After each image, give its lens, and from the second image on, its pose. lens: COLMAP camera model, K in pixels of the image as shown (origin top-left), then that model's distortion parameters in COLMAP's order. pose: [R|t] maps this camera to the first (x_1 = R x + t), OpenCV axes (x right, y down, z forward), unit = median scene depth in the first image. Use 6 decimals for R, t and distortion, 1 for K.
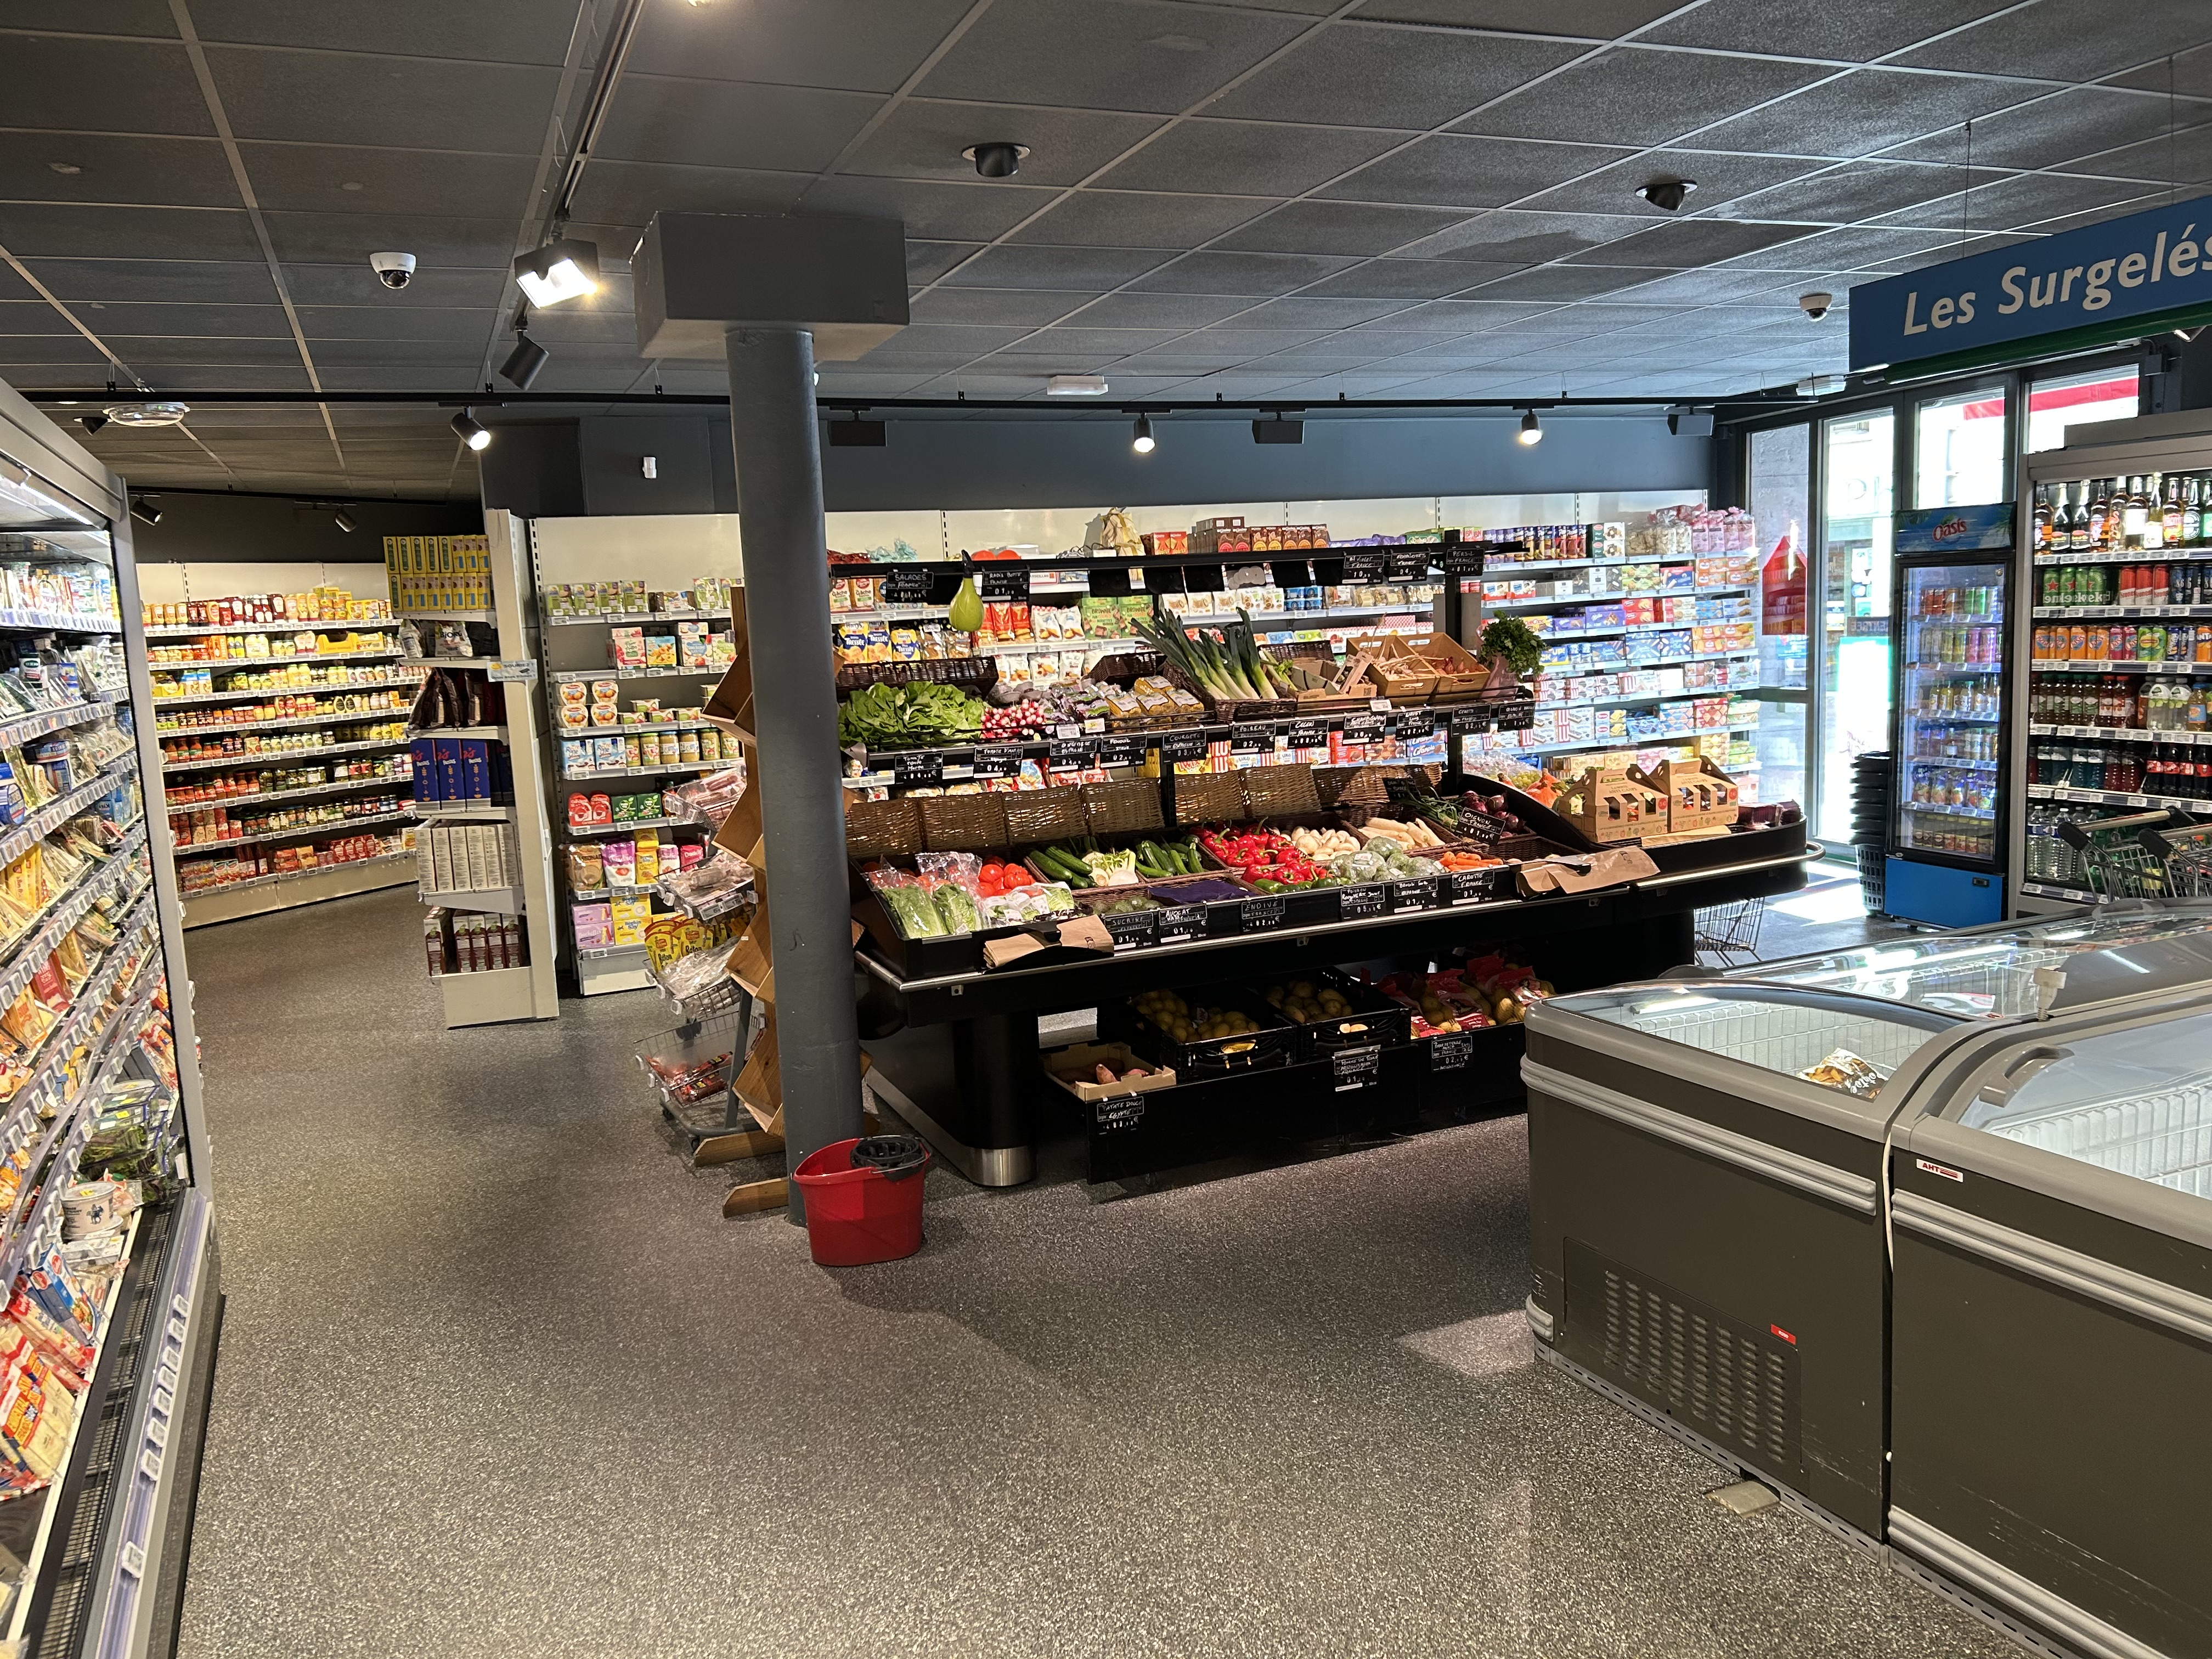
lens RADIAL K [[1643.1, 0, 1095.9], [0, 1643.1, 846.8], [0, 0, 1]] dist [0.050977, -0.056699]
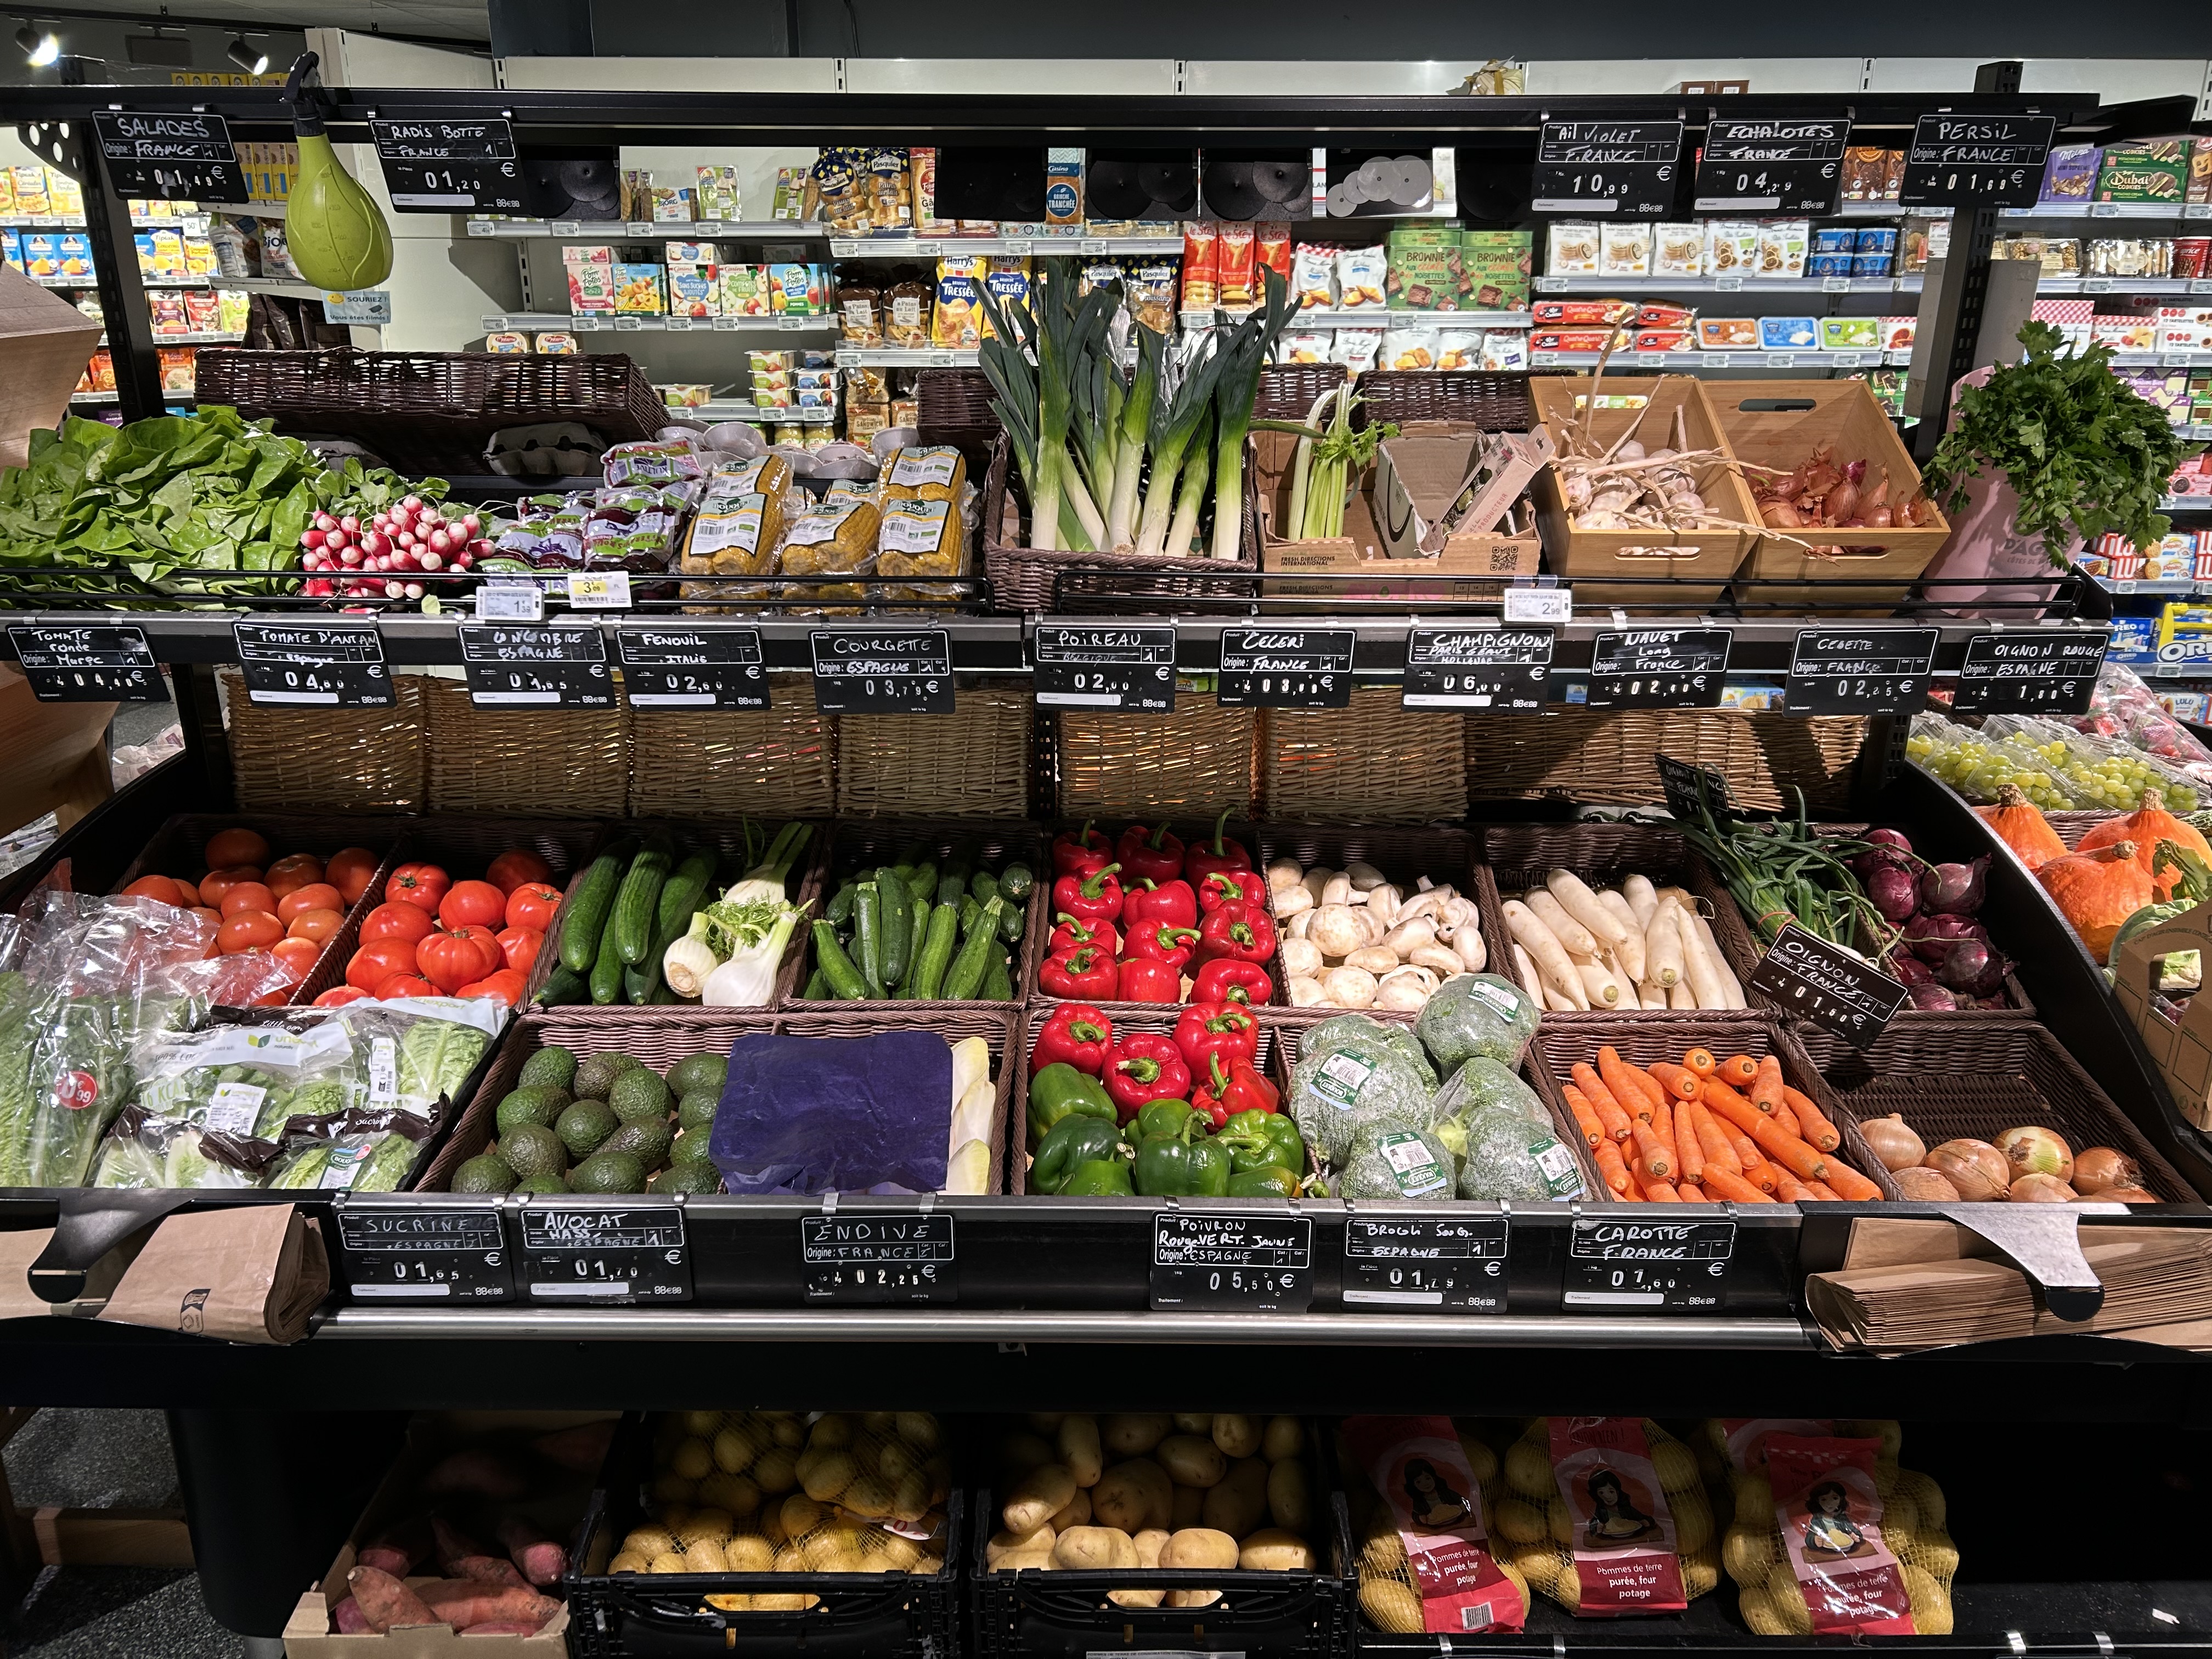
lens RADIAL K [[1643.1, 0, 1114.4], [0, 1643.1, 832.3], [0, 0, 1]] dist [0.050977, -0.056699]
pose [[0.914090, 0.180591, -0.363079, 0.155076], [-0.104142, 0.969876, 0.220218, -0.073208], [0.391911, -0.163487, 0.905361, 0.457339]]
